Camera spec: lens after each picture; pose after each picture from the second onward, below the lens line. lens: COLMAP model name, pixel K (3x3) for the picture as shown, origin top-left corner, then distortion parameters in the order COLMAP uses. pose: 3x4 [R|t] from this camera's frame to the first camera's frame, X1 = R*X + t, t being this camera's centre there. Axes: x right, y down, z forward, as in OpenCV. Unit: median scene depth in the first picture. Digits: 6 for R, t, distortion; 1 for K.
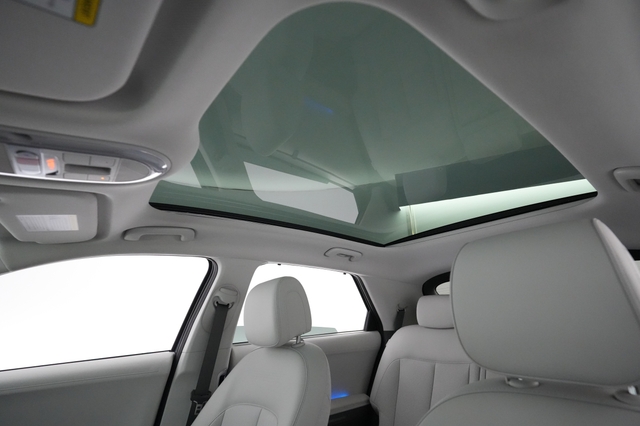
lens RADIAL K [[302.3, 0, 318.5], [0, 302.3, 210.9], [0, 0, 1]] dist [-0.000679, 0.000643]
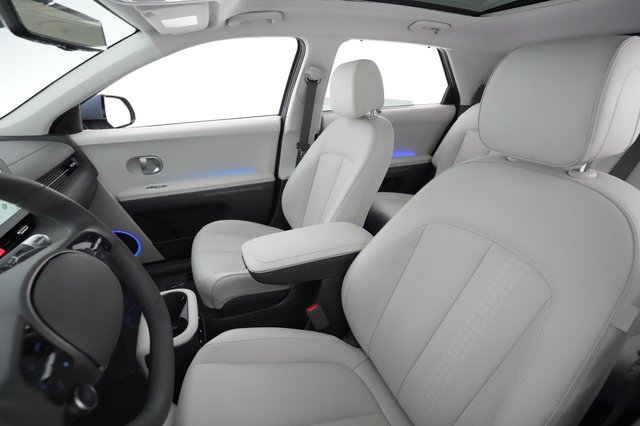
lens RADIAL K [[302.3, 0, 318.5], [0, 302.3, 210.9], [0, 0, 1]] dist [-0.000679, 0.000643]
pose [[0.961515, 0.130388, -0.241844, 0.063187], [0.070127, 0.734604, 0.674863, -0.117413], [0.265653, -0.665850, 0.697189, -0.171565]]
